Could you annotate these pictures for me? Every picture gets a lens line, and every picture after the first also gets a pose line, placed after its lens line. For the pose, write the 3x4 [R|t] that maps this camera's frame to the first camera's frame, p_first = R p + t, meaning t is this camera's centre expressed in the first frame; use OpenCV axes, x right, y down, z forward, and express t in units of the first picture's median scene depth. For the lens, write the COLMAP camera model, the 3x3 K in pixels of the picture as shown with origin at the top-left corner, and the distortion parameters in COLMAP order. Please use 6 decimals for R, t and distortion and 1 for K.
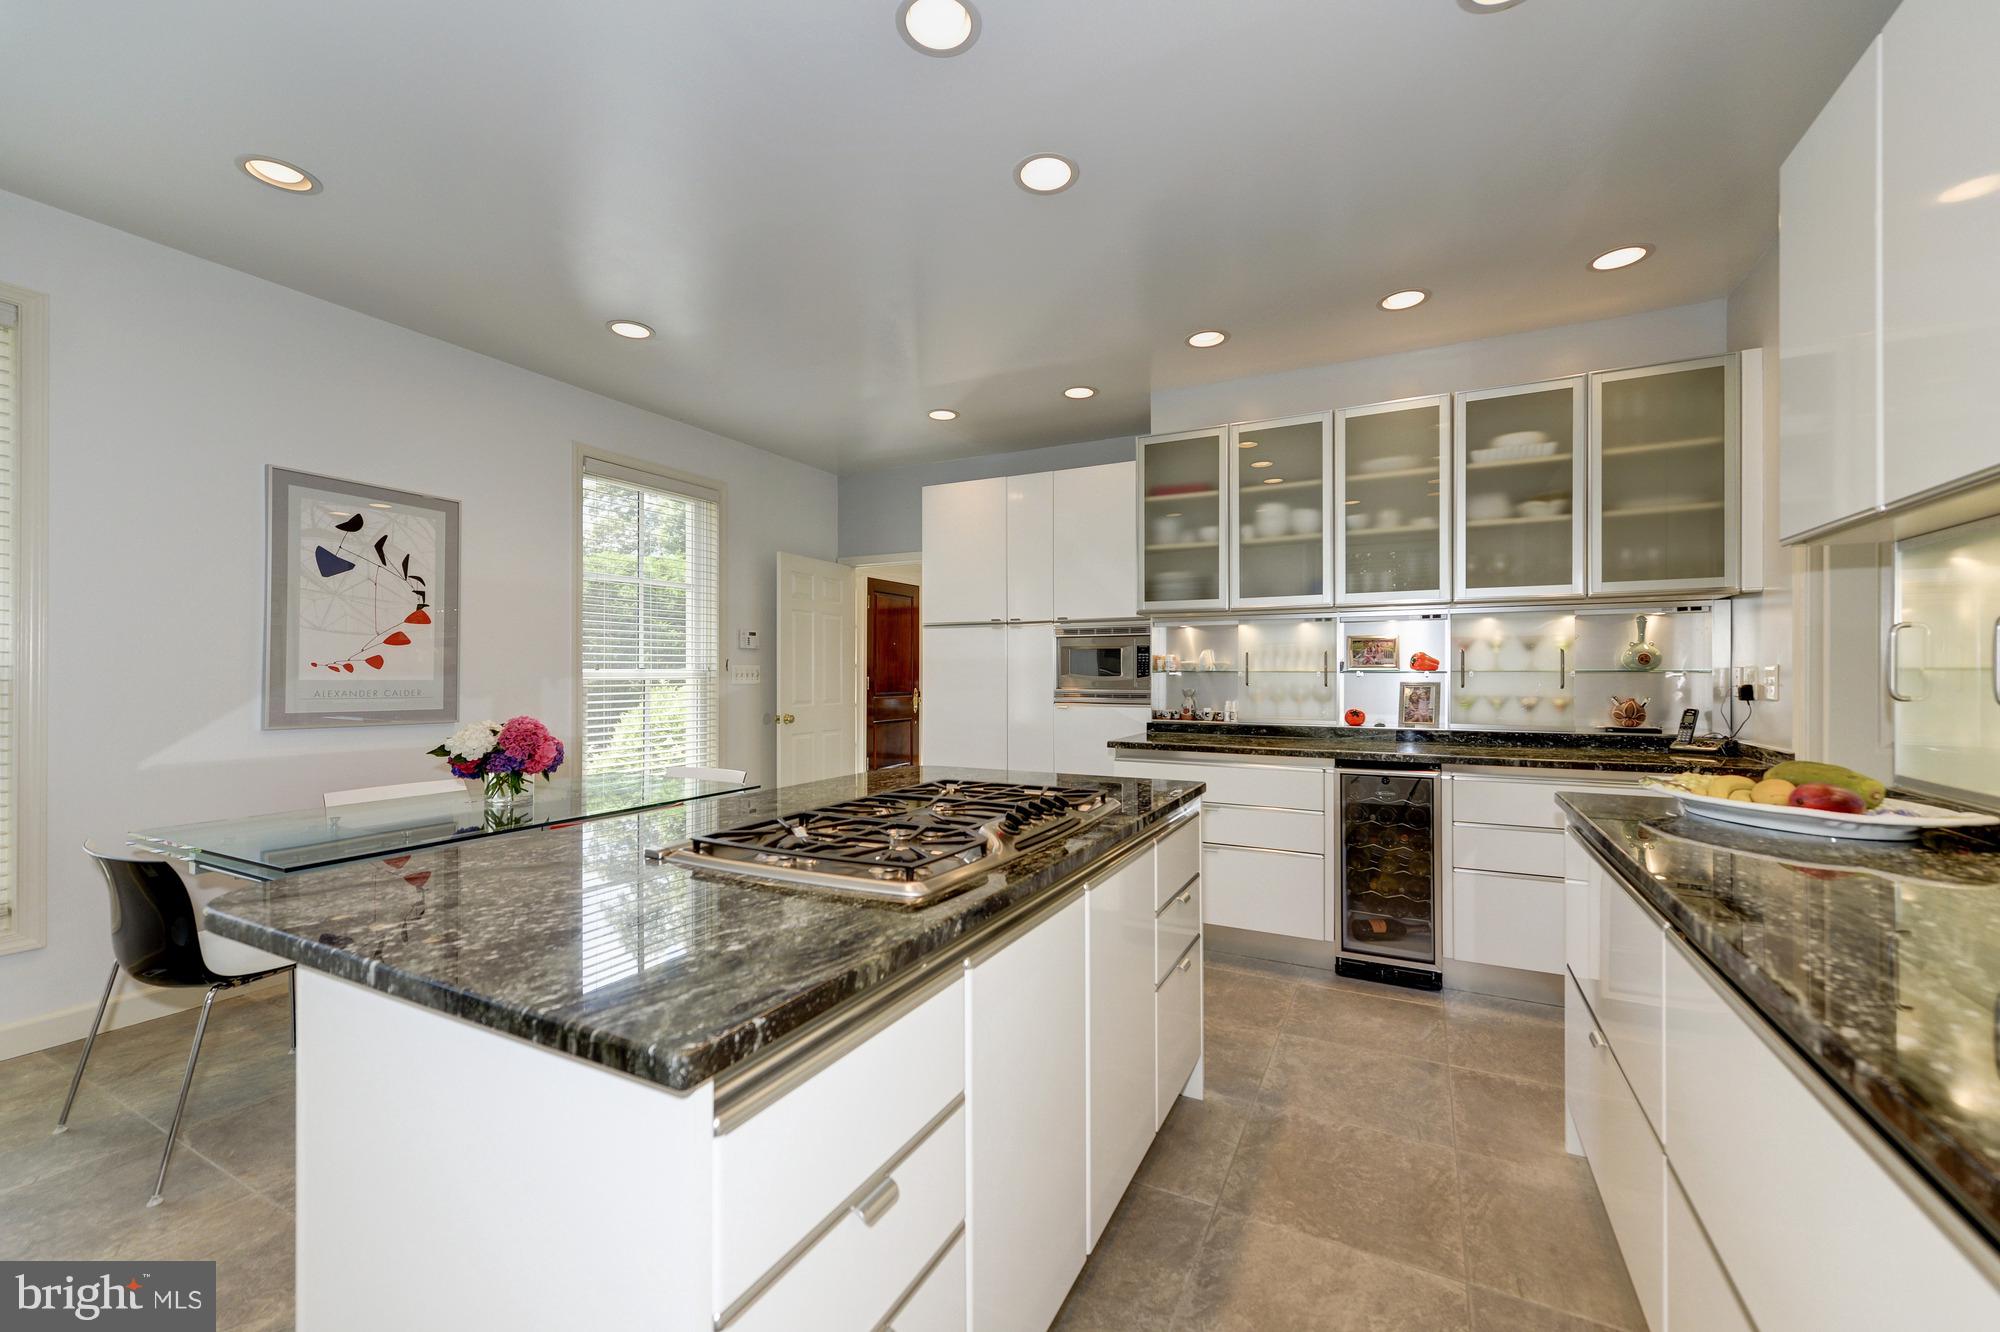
lens RADIAL K [[793.7, 0, 997.0], [0, 793.7, 667.1], [0, 0, 1]] dist [0.012436, -0.001514]
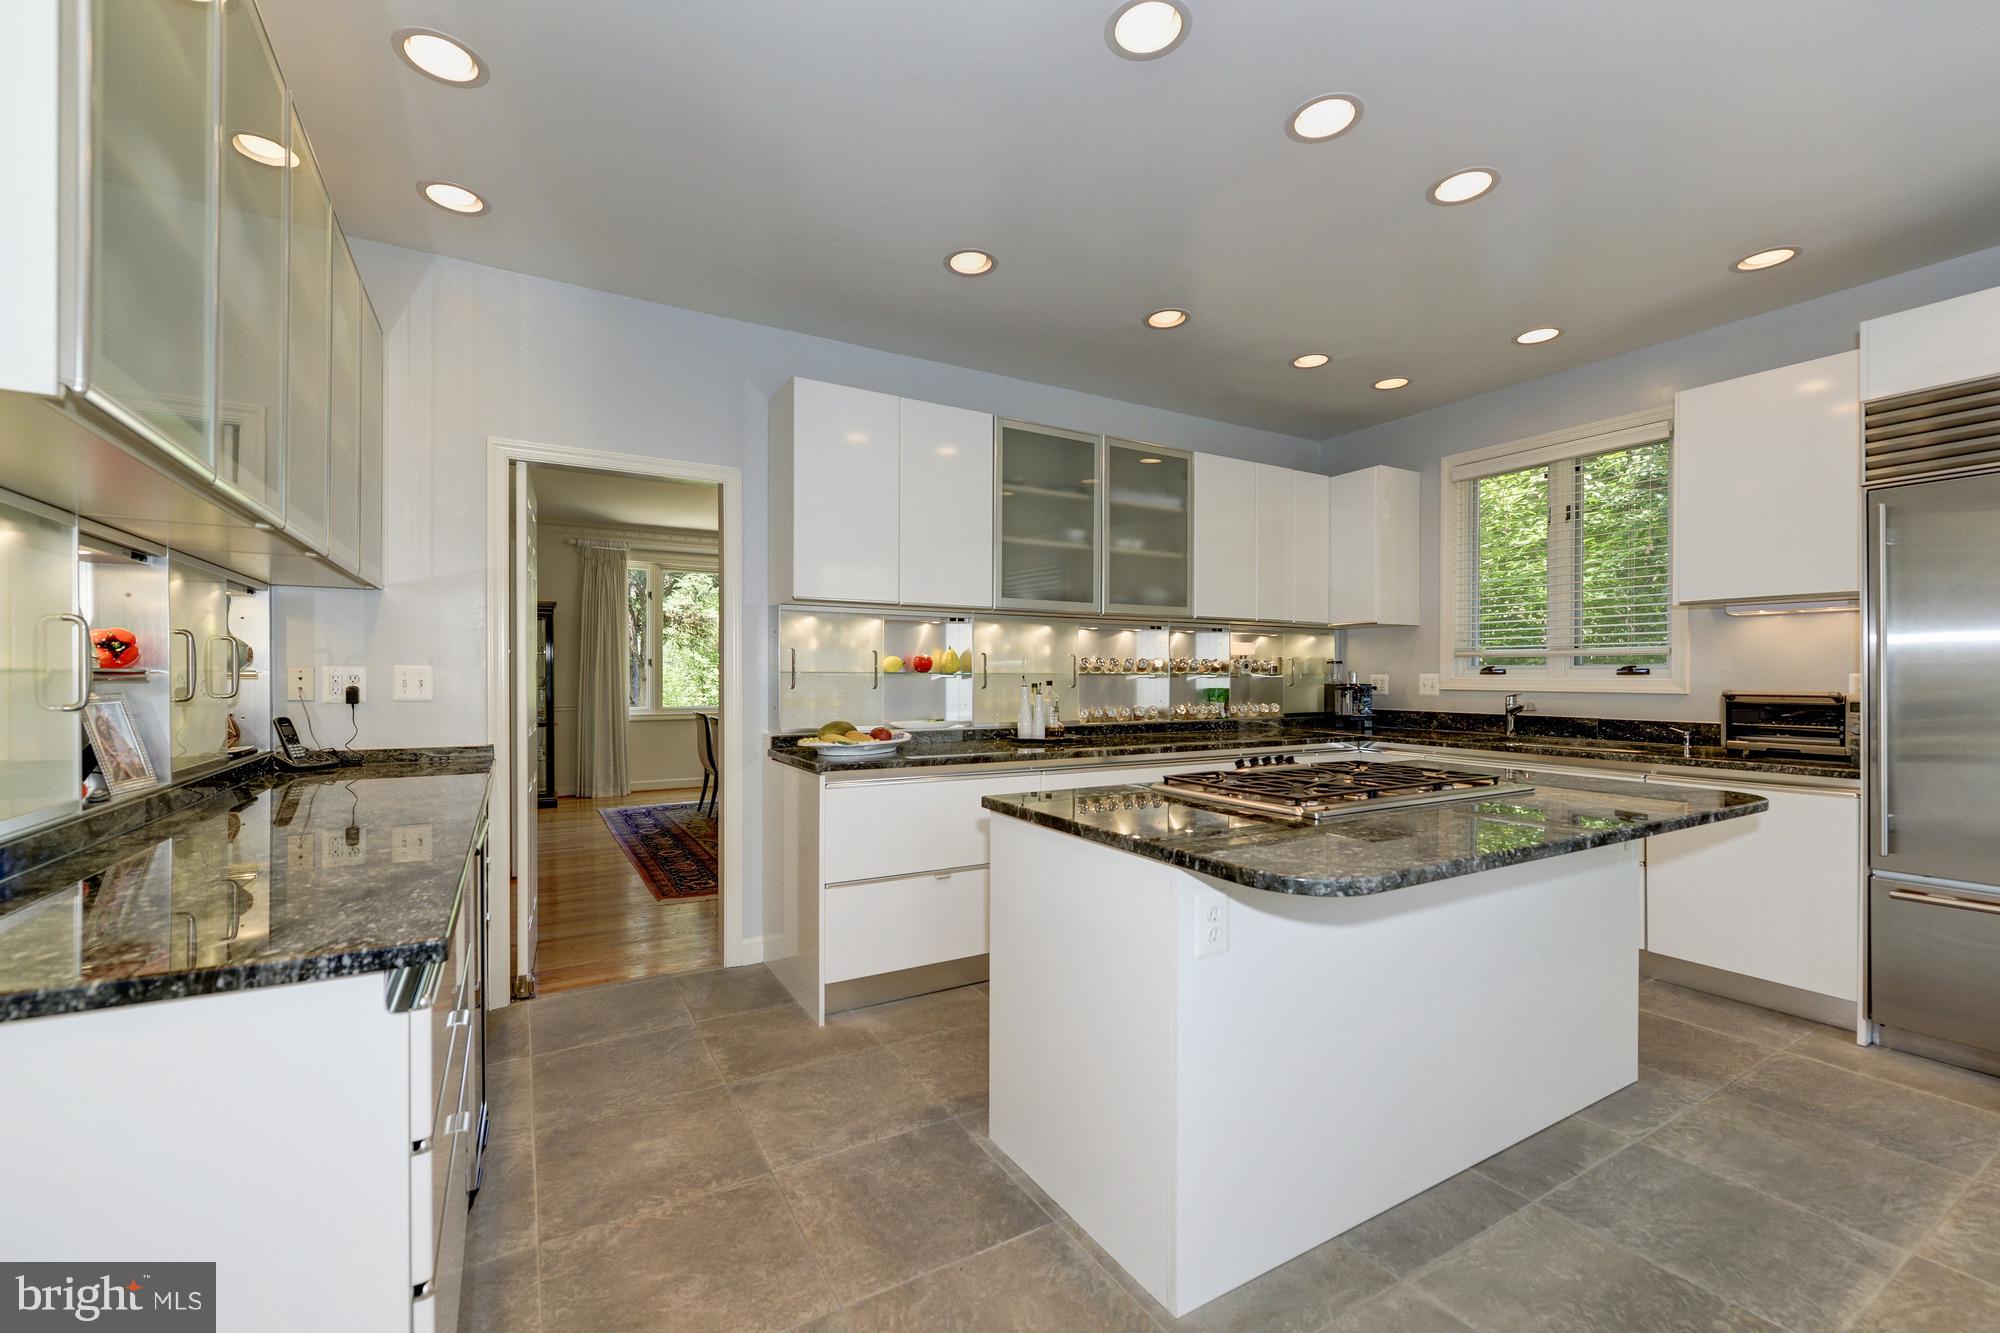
lens RADIAL K [[830.8, 0, 1006.3], [0, 830.8, 680.5], [0, 0, 1]] dist [-0.003912, -0.000407]
pose [[-0.850267, -0.005519, 0.526323, -0.177228], [-0.003691, 0.999983, 0.004523, 0.006672], [-0.526339, 0.001904, -0.850272, 1.240834]]
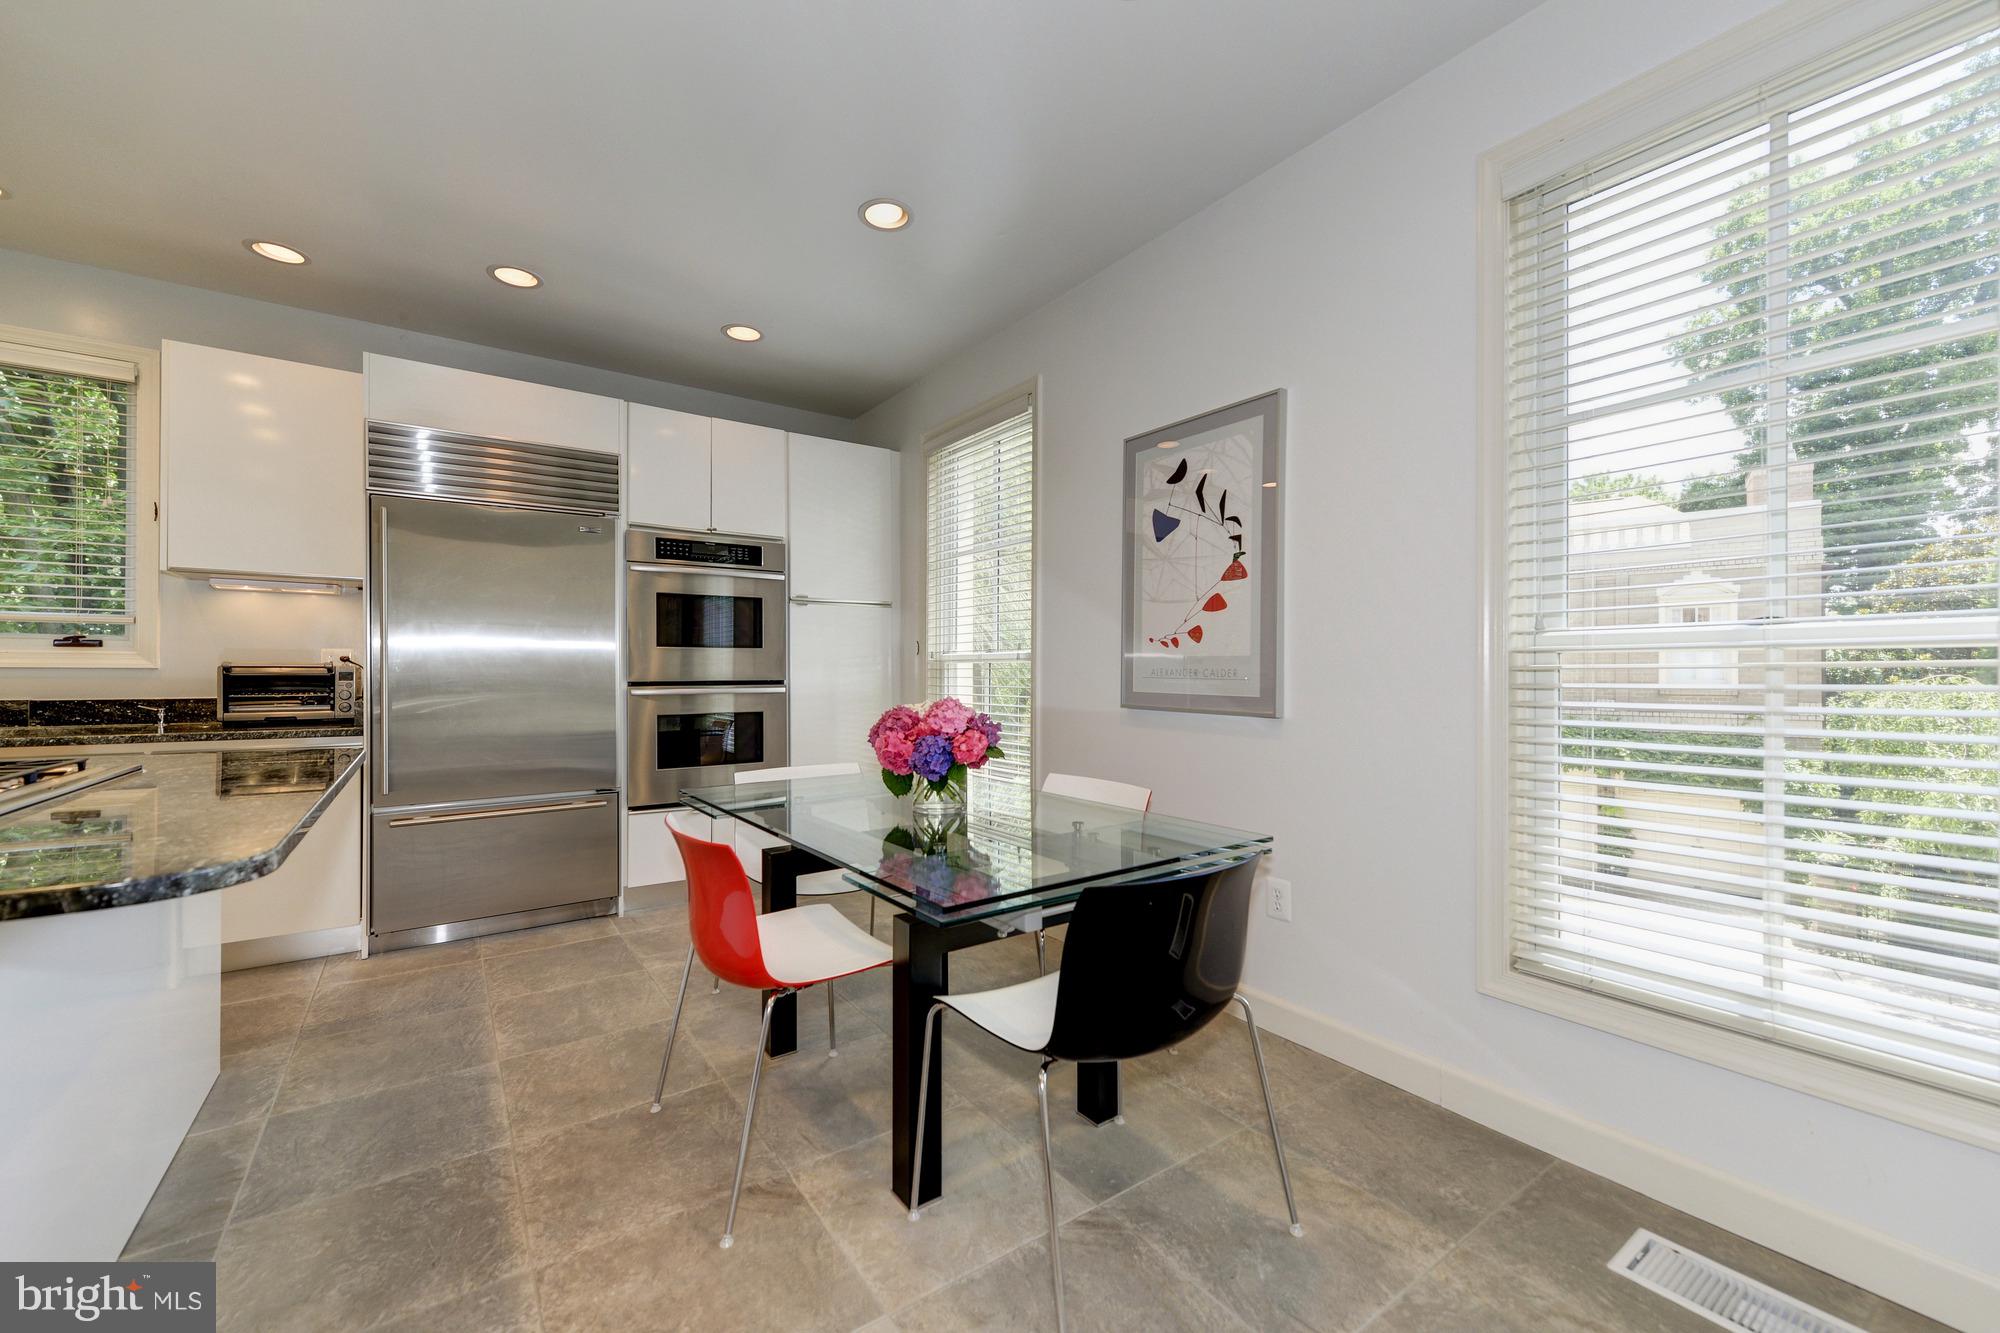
lens RADIAL K [[793.7, 0, 1013.3], [0, 793.7, 670.9], [0, 0, 1]] dist [0.012436, -0.001514]
pose [[-0.446364, -0.002215, -0.894849, 0.028215], [0.003007, 0.999988, -0.003975, 0.034178], [0.894846, -0.004465, -0.446352, 1.208686]]
